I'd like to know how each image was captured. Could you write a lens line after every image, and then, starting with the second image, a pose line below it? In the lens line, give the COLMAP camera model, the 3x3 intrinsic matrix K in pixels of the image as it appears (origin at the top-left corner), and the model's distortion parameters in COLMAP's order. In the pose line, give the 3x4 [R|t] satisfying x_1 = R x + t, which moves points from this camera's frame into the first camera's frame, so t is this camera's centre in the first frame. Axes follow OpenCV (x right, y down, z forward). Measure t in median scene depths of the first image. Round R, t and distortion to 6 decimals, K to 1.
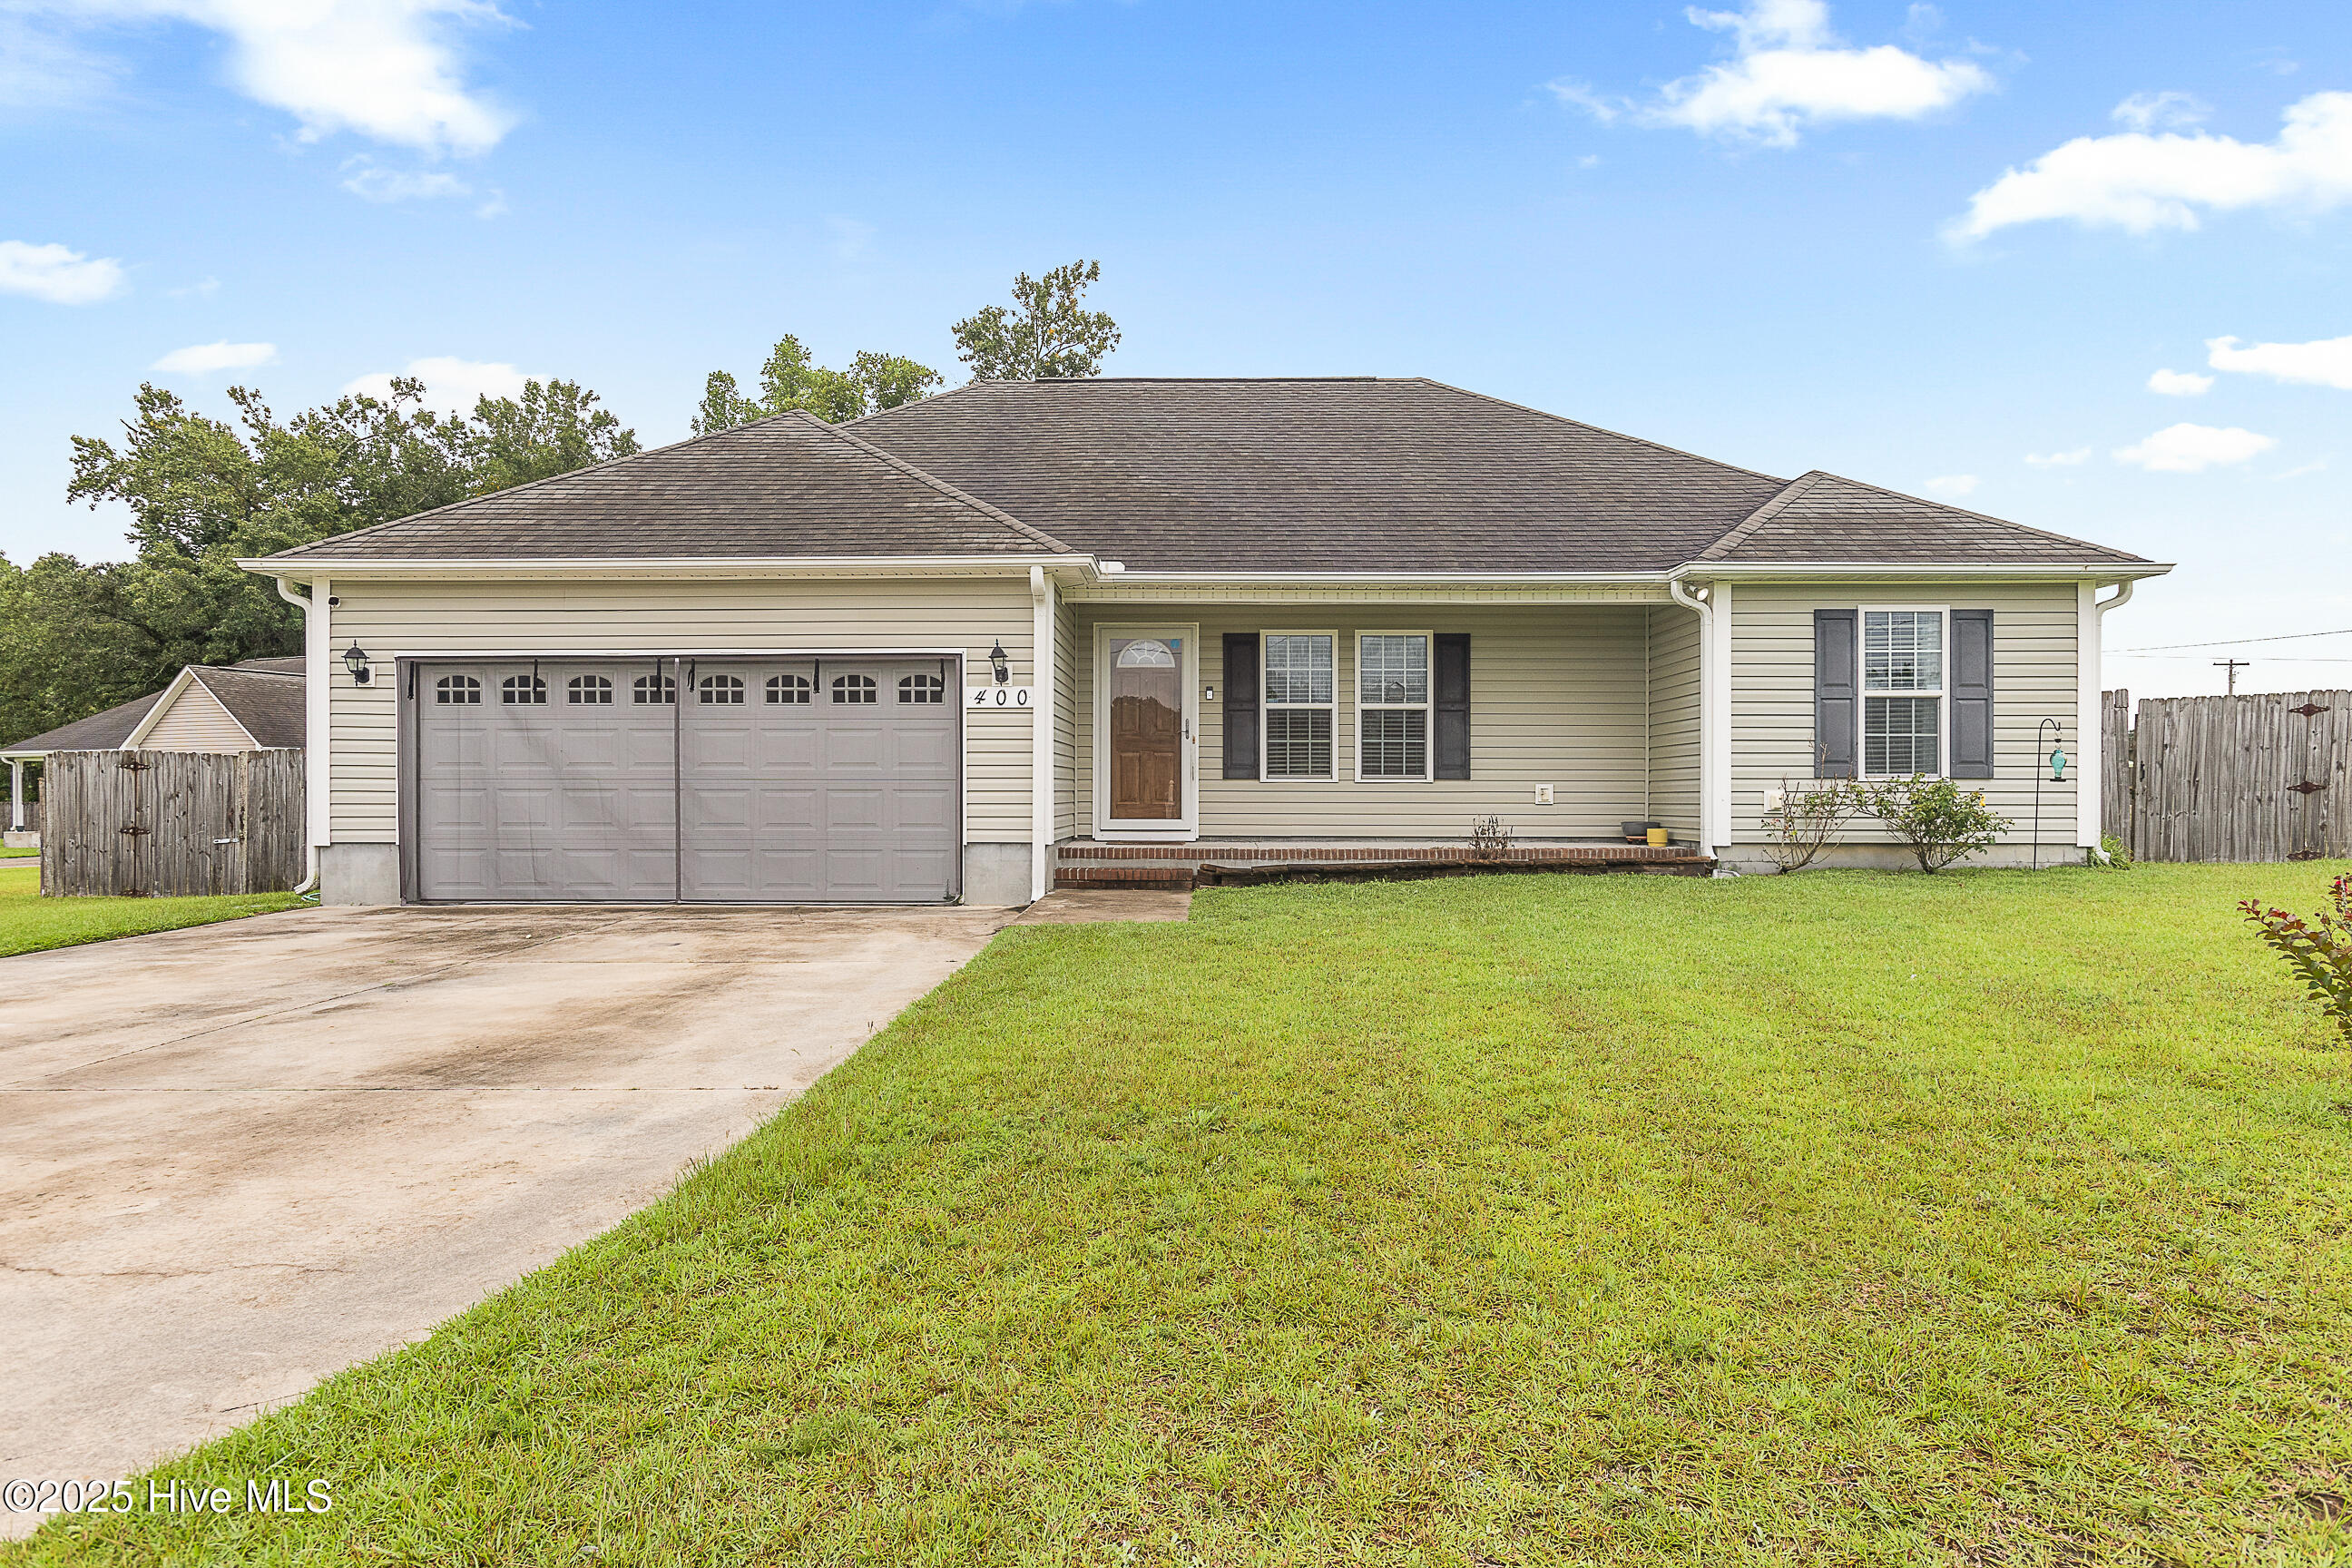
lens RADIAL K [[1285.7, 0, 1188.4], [0, 1285.7, 812.6], [0, 0, 1]] dist [-0.004183, 0.012576]
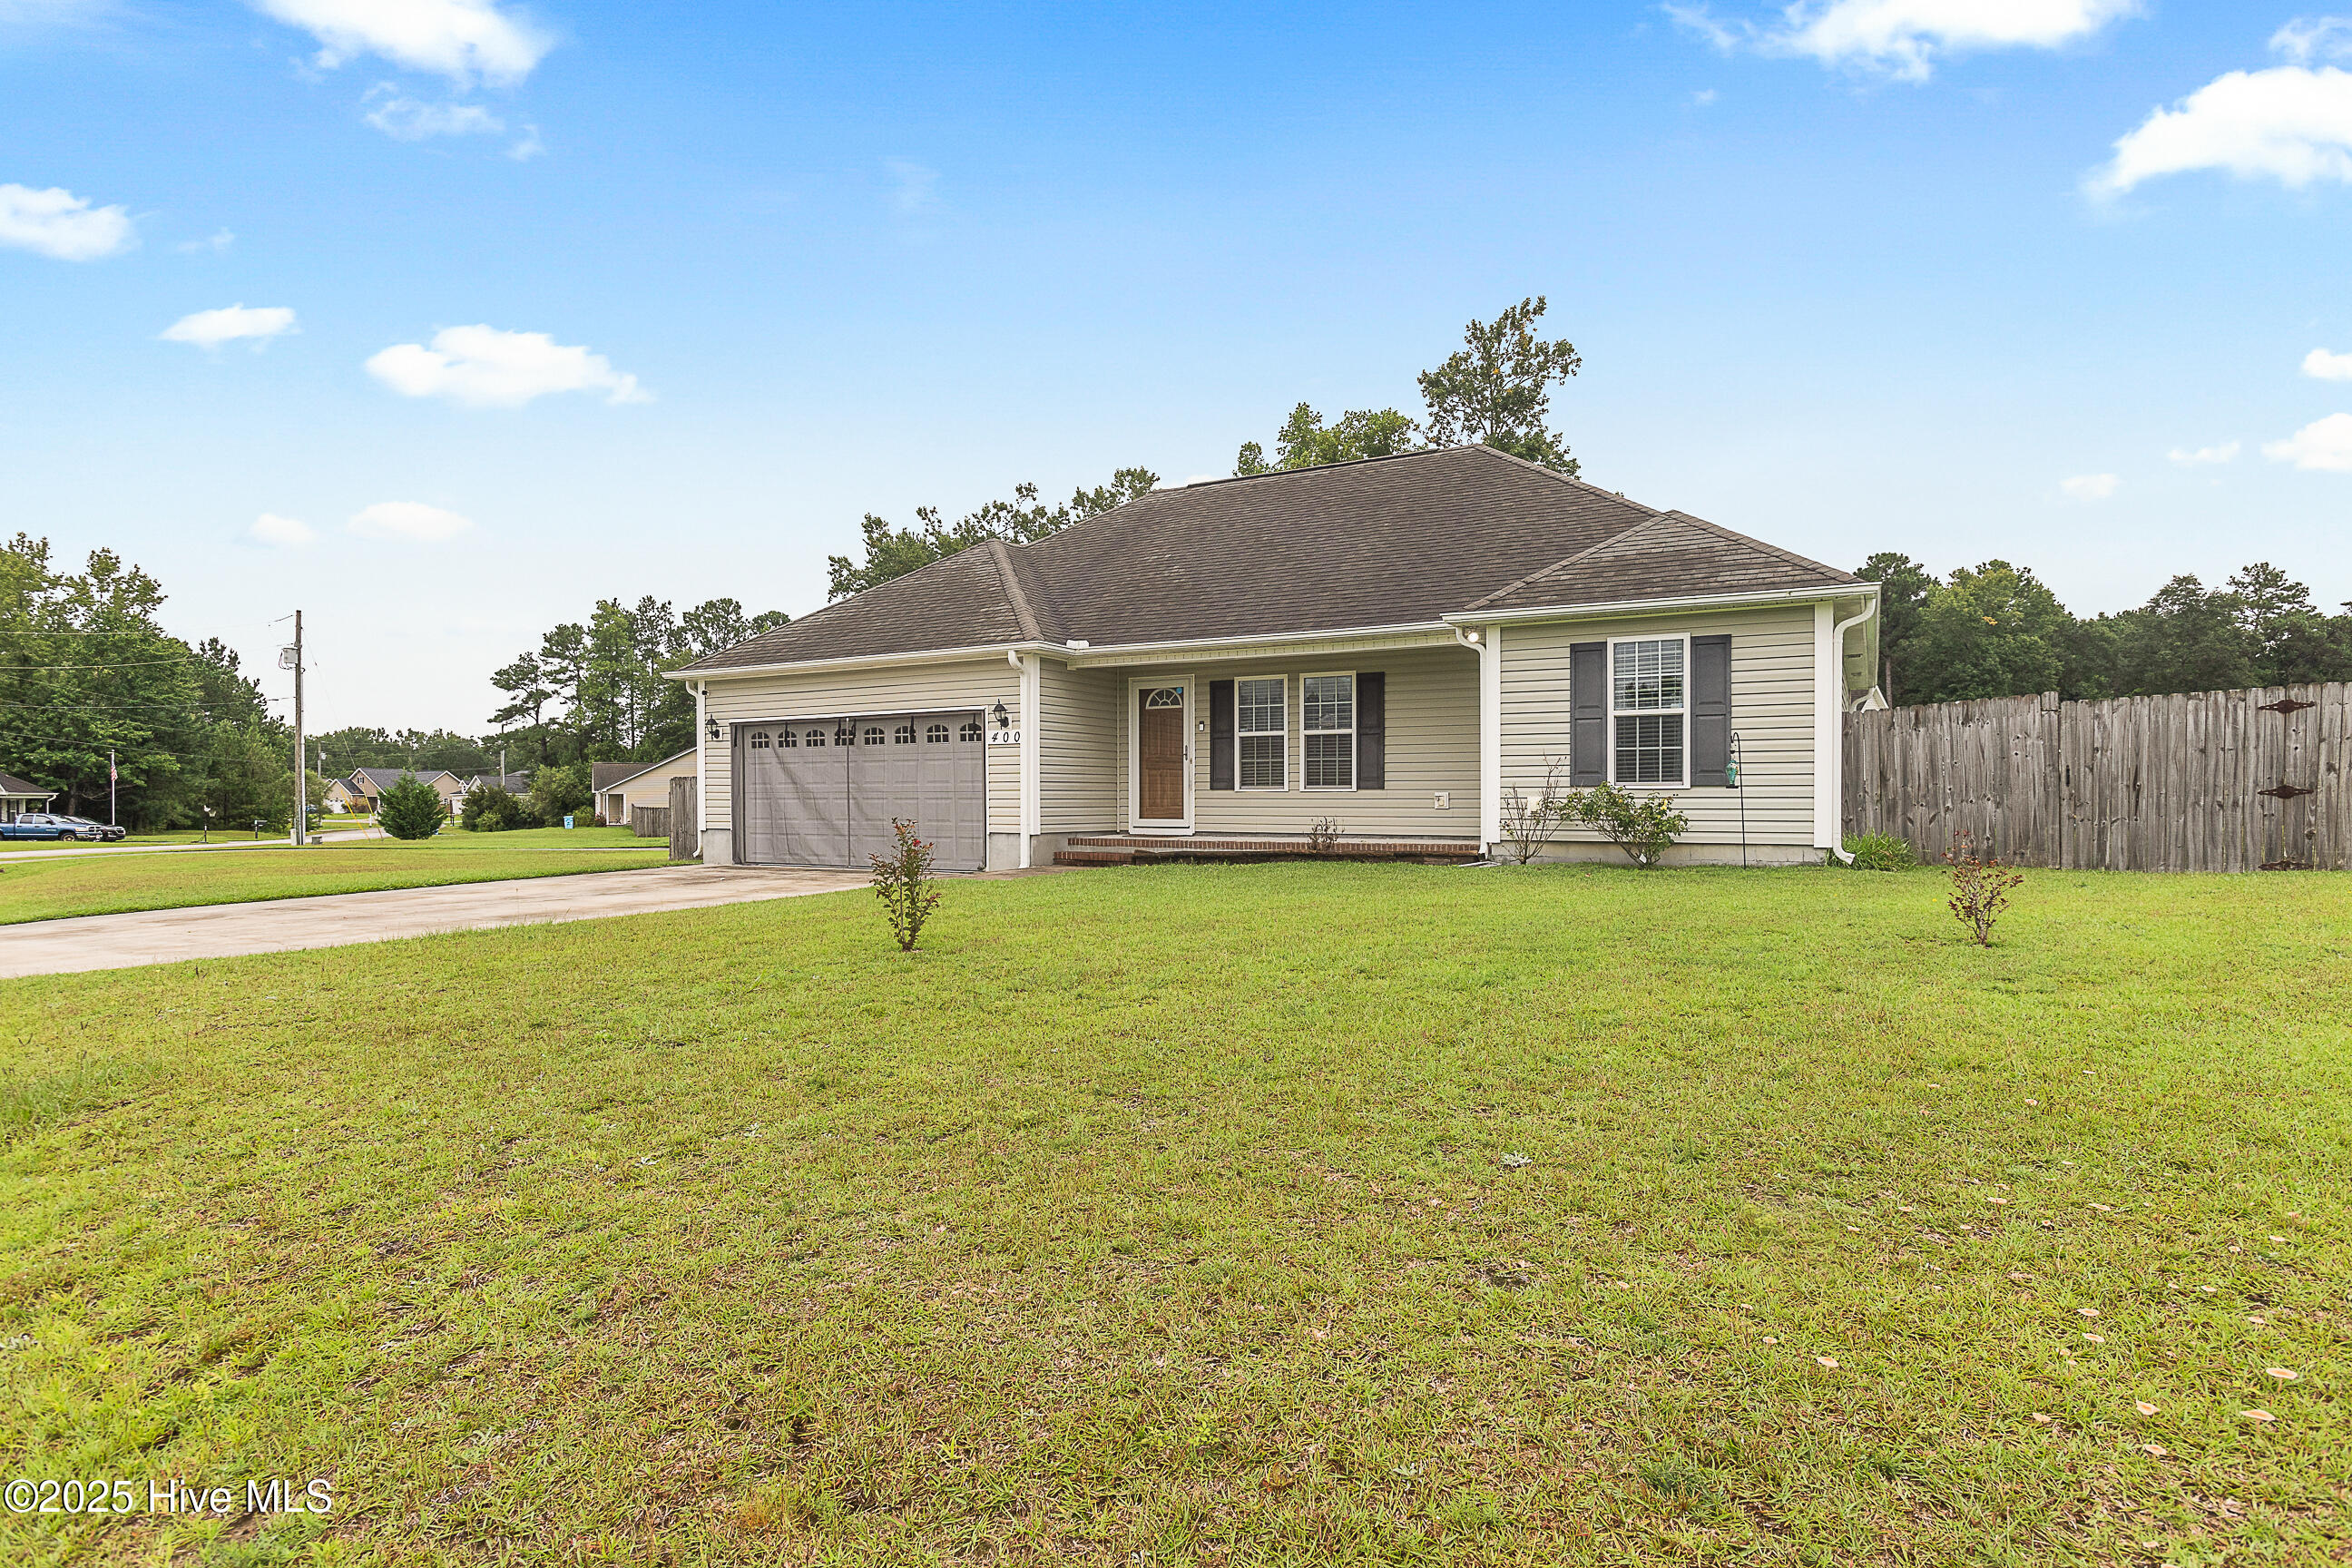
lens RADIAL K [[1271.0, 0, 1176.0], [0, 1271.0, 784.0], [0, 0, 1]] dist [-0.004117, -0.000810]
pose [[0.870669, -0.008222, -0.491801, 0.692707], [-0.005617, 0.999629, -0.026658, 0.003847], [0.491837, 0.025973, 0.870300, -0.180985]]
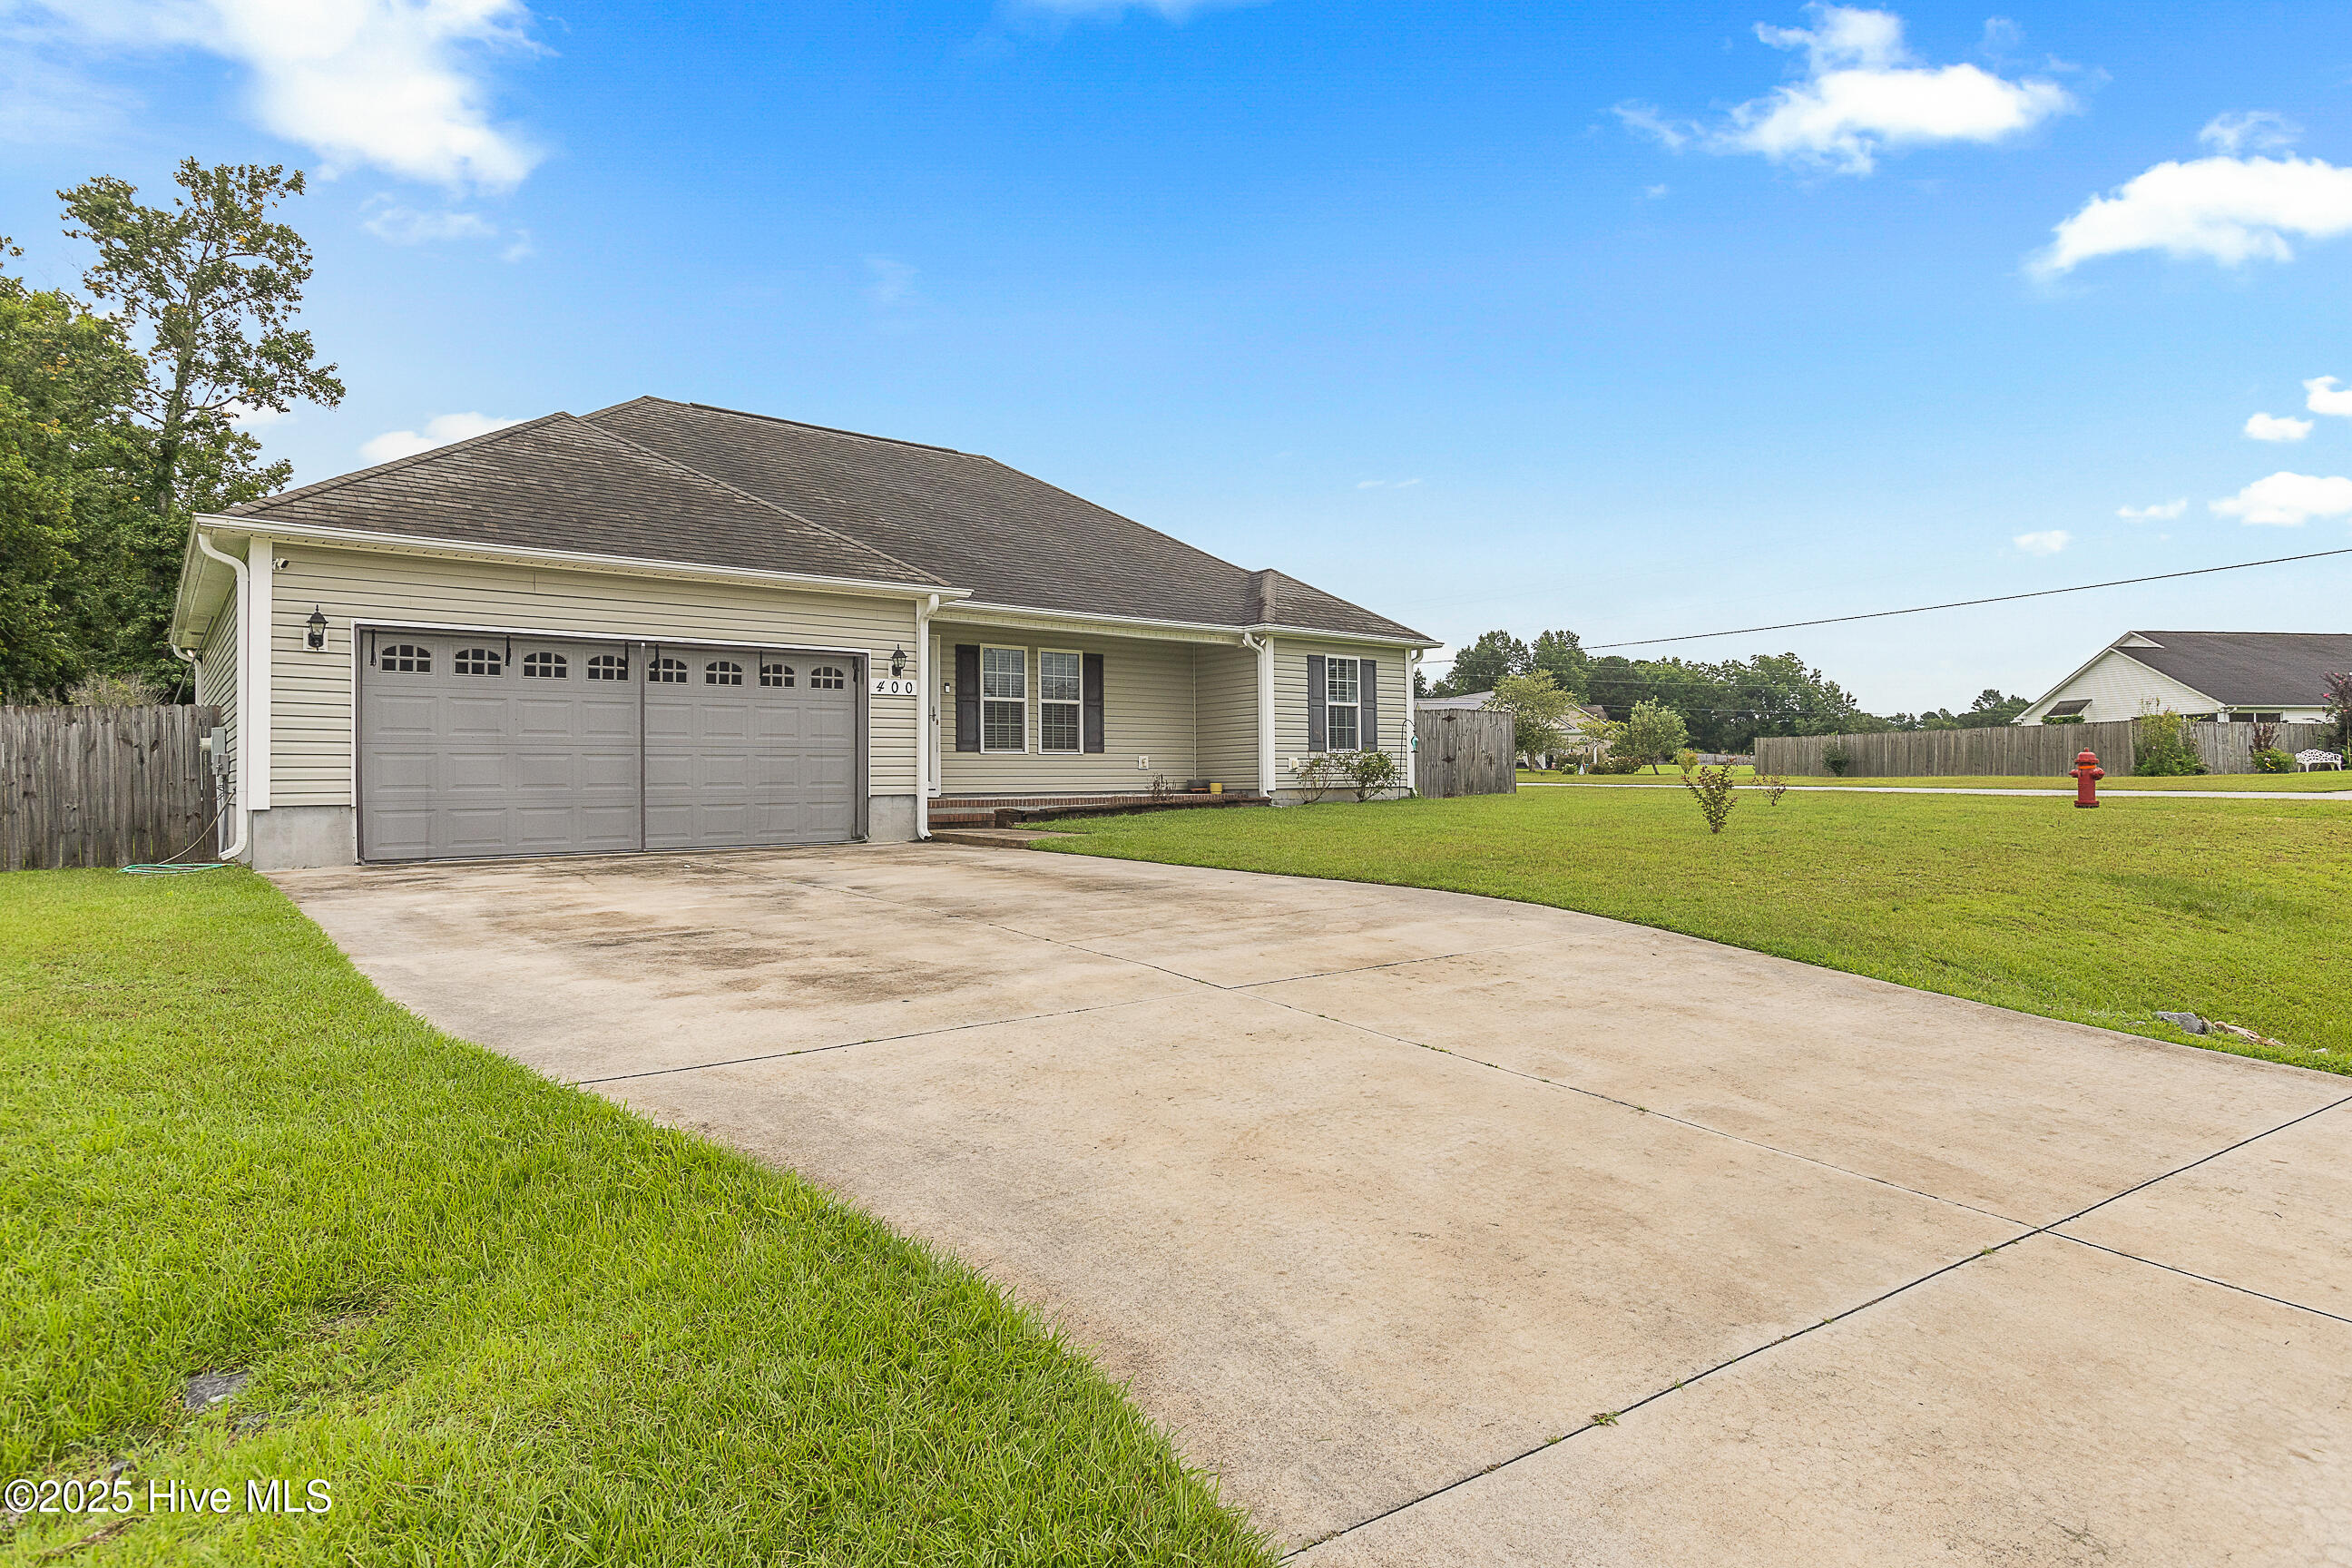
lens RADIAL K [[1271.0, 0, 1176.0], [0, 1271.0, 784.0], [0, 0, 1]] dist [-0.004117, -0.000810]
pose [[0.762259, -0.009042, 0.647209, -0.709942], [0.016098, 0.999858, -0.004991, 0.020395], [-0.647072, 0.014223, 0.762297, -0.180349]]
